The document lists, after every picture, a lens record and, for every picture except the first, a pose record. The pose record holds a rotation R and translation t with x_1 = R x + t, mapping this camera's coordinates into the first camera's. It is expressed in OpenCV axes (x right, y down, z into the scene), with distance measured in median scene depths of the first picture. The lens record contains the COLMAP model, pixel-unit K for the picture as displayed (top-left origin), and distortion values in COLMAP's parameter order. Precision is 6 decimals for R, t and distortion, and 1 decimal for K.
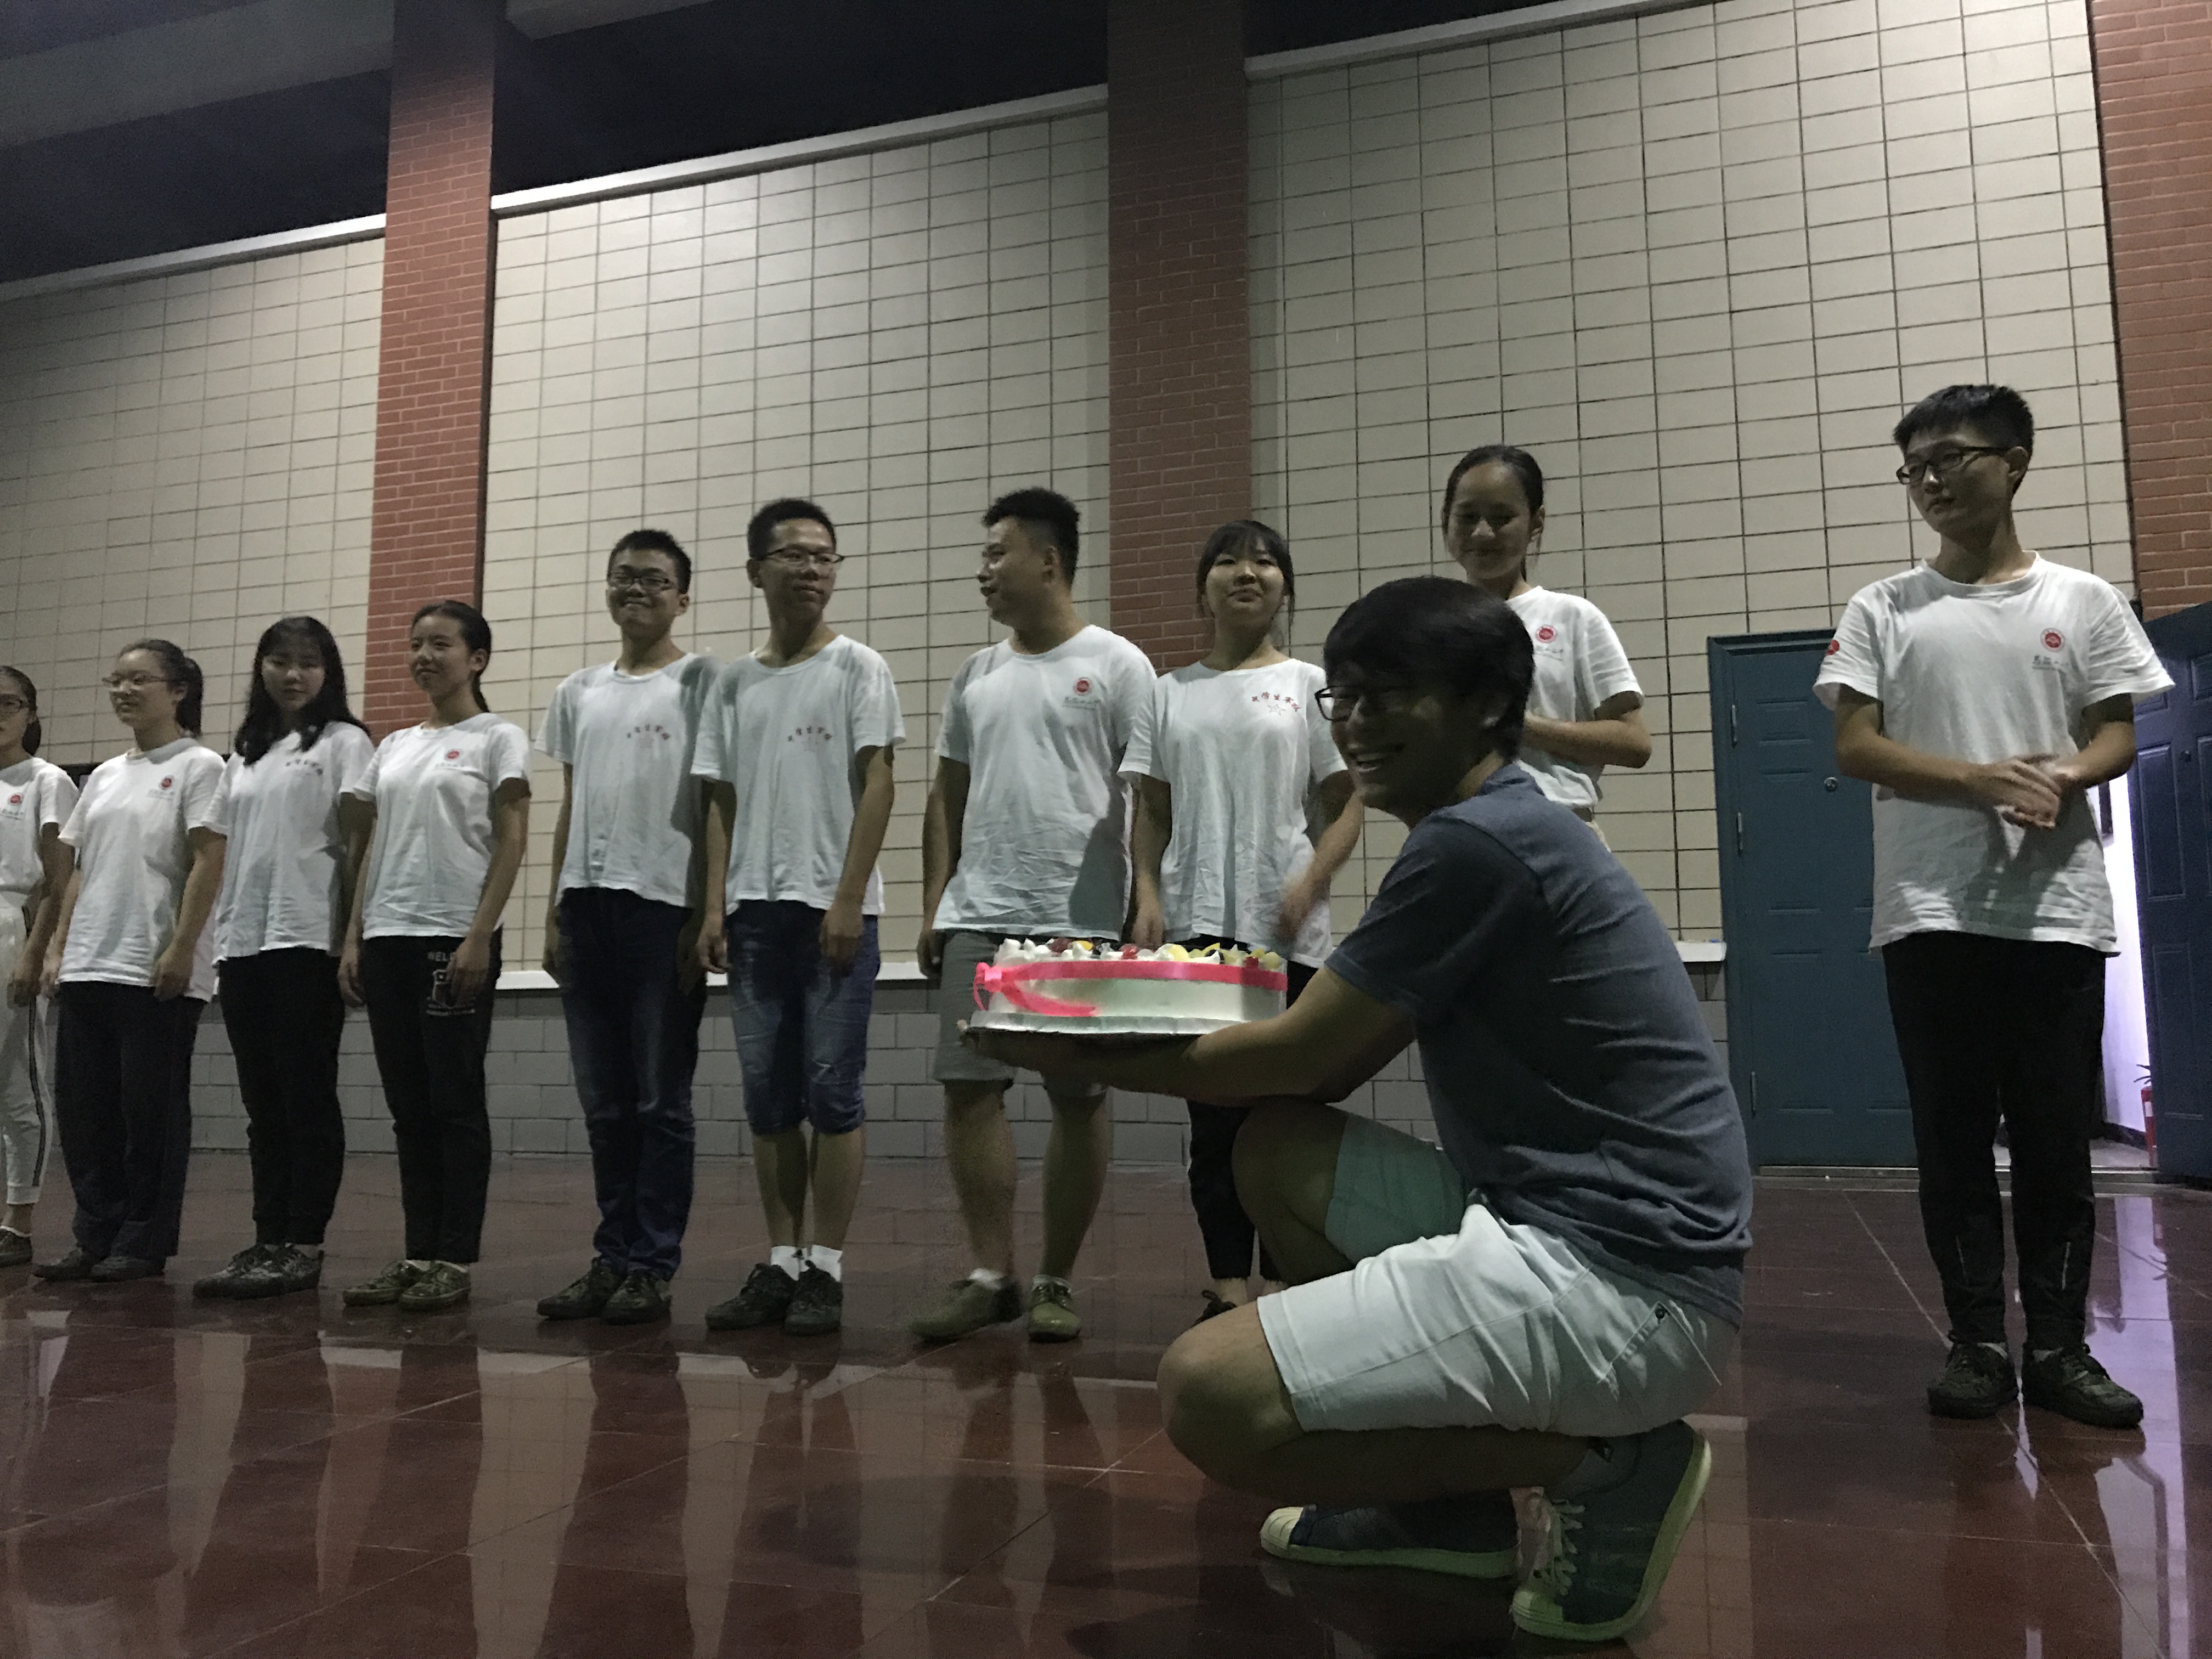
lens RADIAL K [[1785.8, 0, 1116.6], [0, 1785.8, 825.0], [0, 0, 1]] dist [-0.005685, -0.008590]
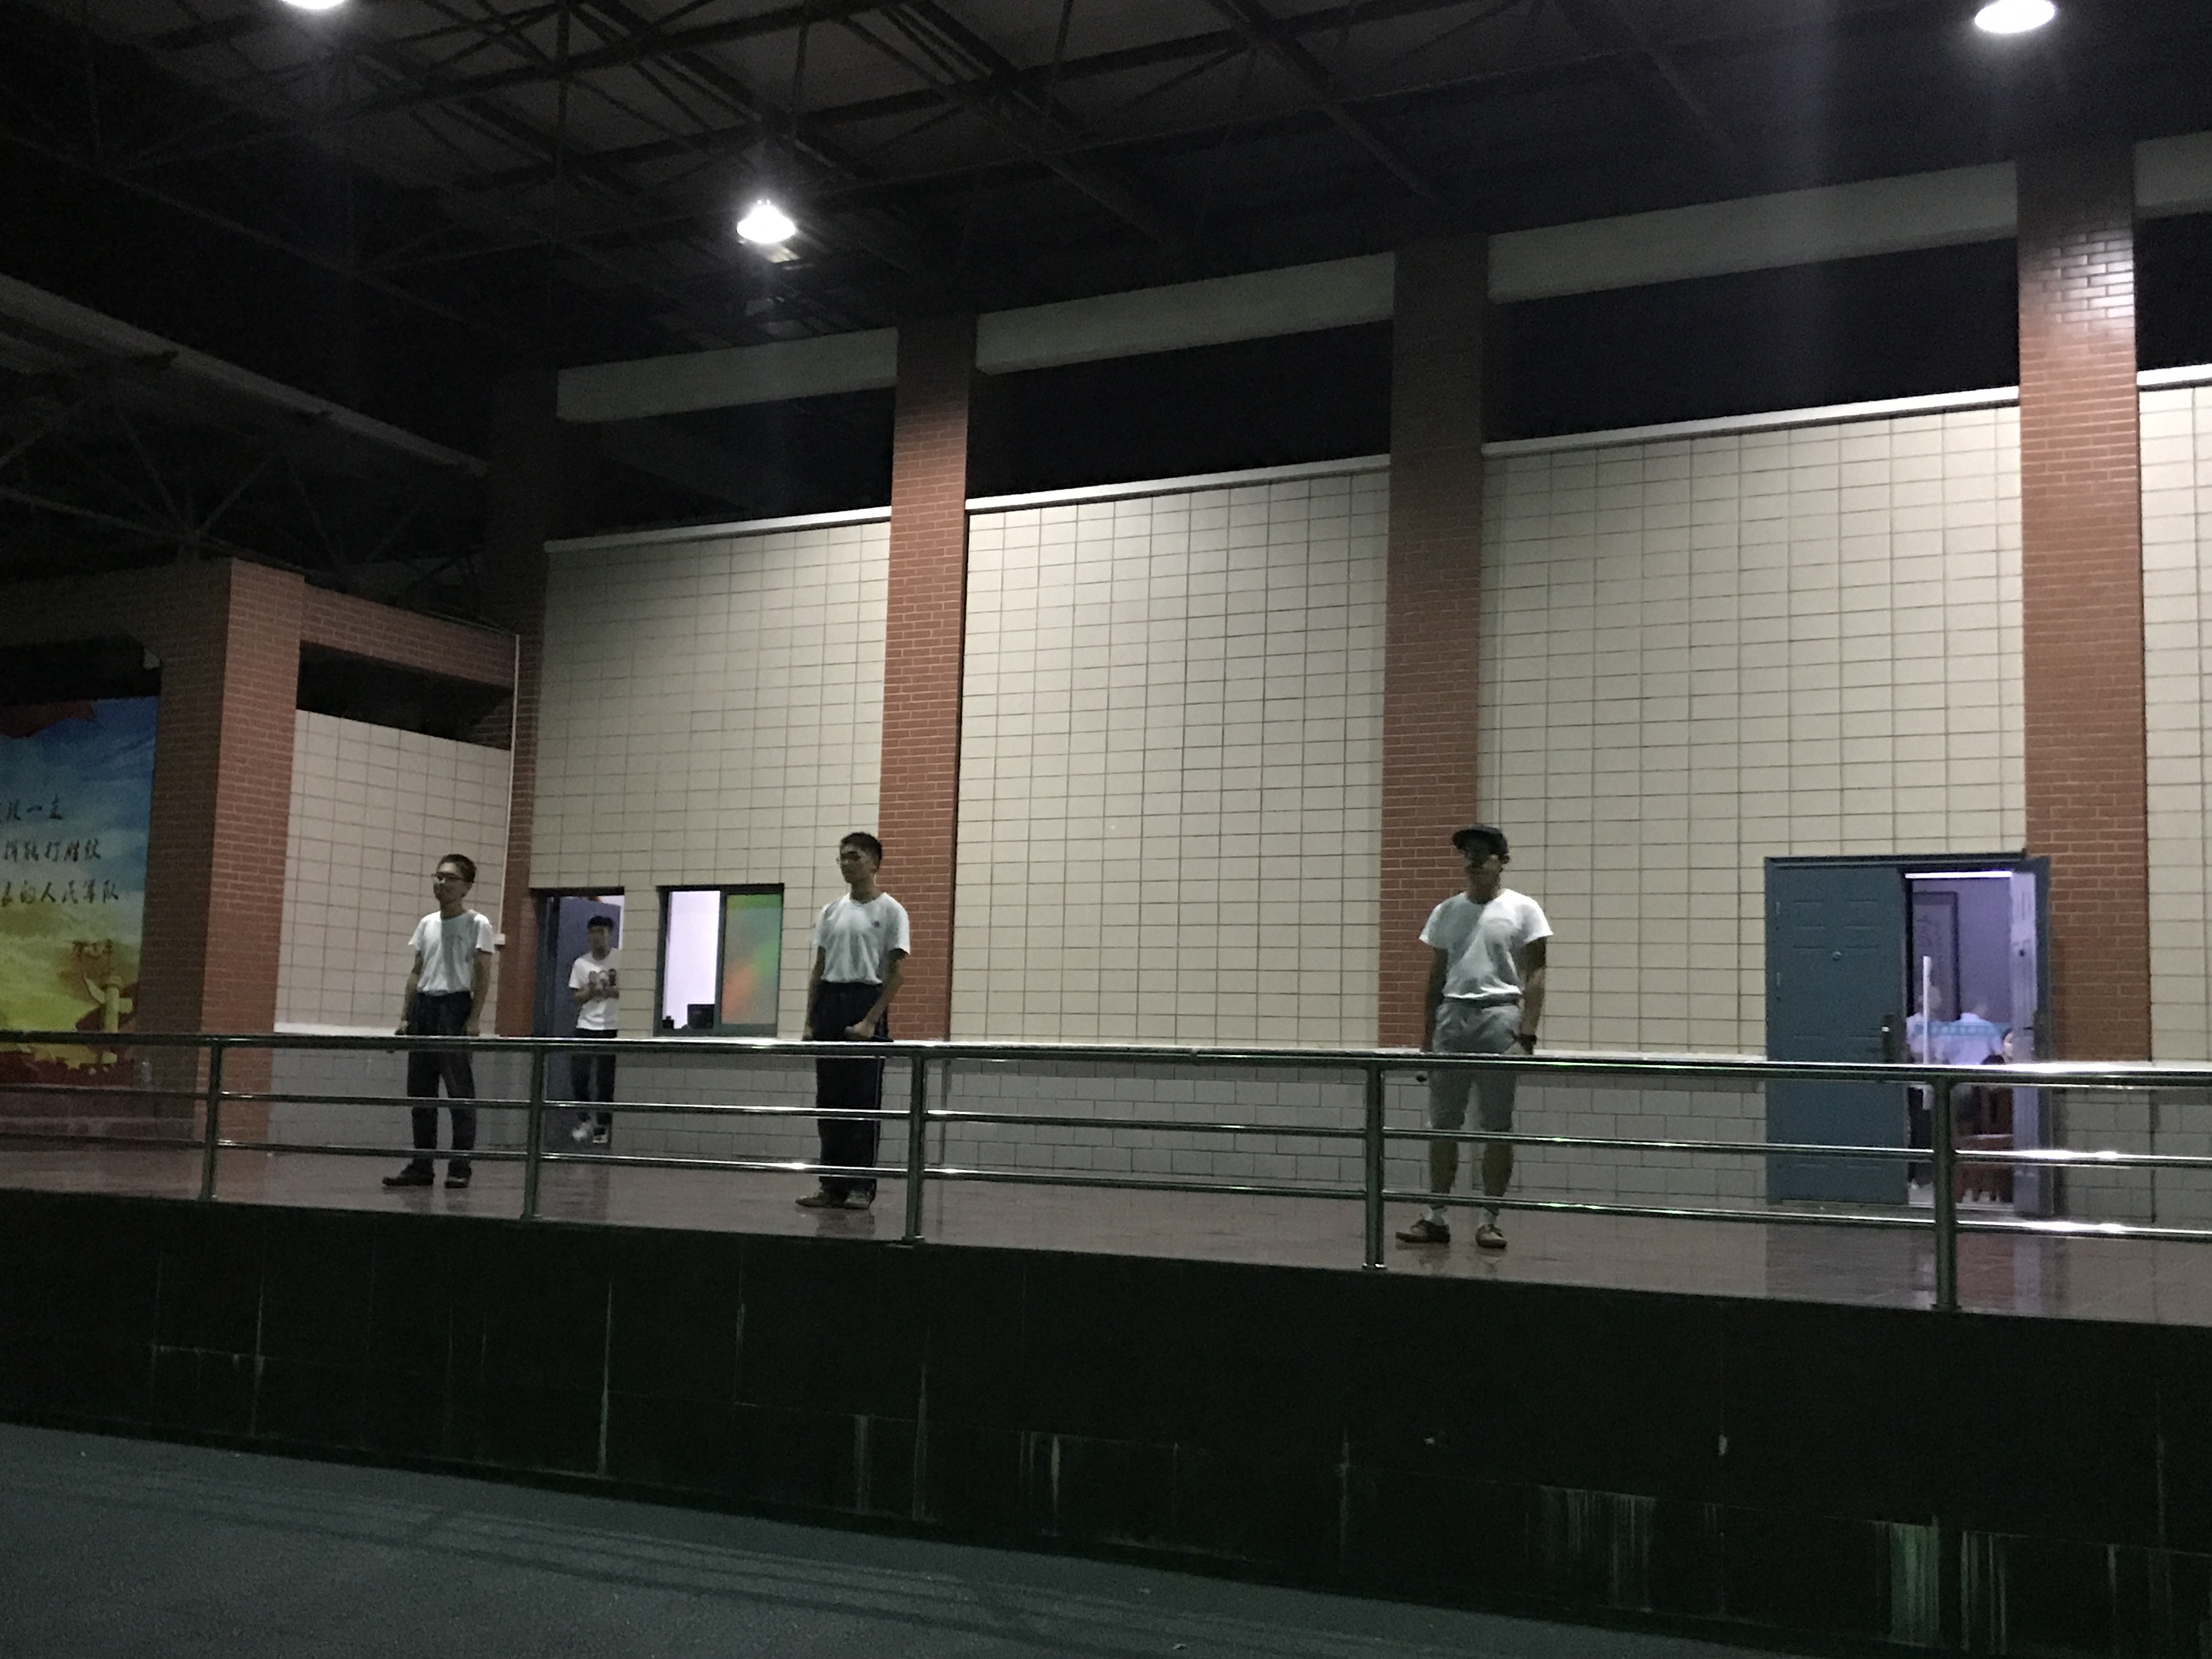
lens RADIAL K [[2482.0, 0, 1102.4], [0, 2482.0, 822.8], [0, 0, 1]] dist [0.027148, 0.000000]
pose [[0.984497, 0.021385, -0.174090, 0.115311], [-0.020145, 0.999758, 0.008886, -0.115454], [0.174238, -0.005241, 0.984690, -0.982207]]
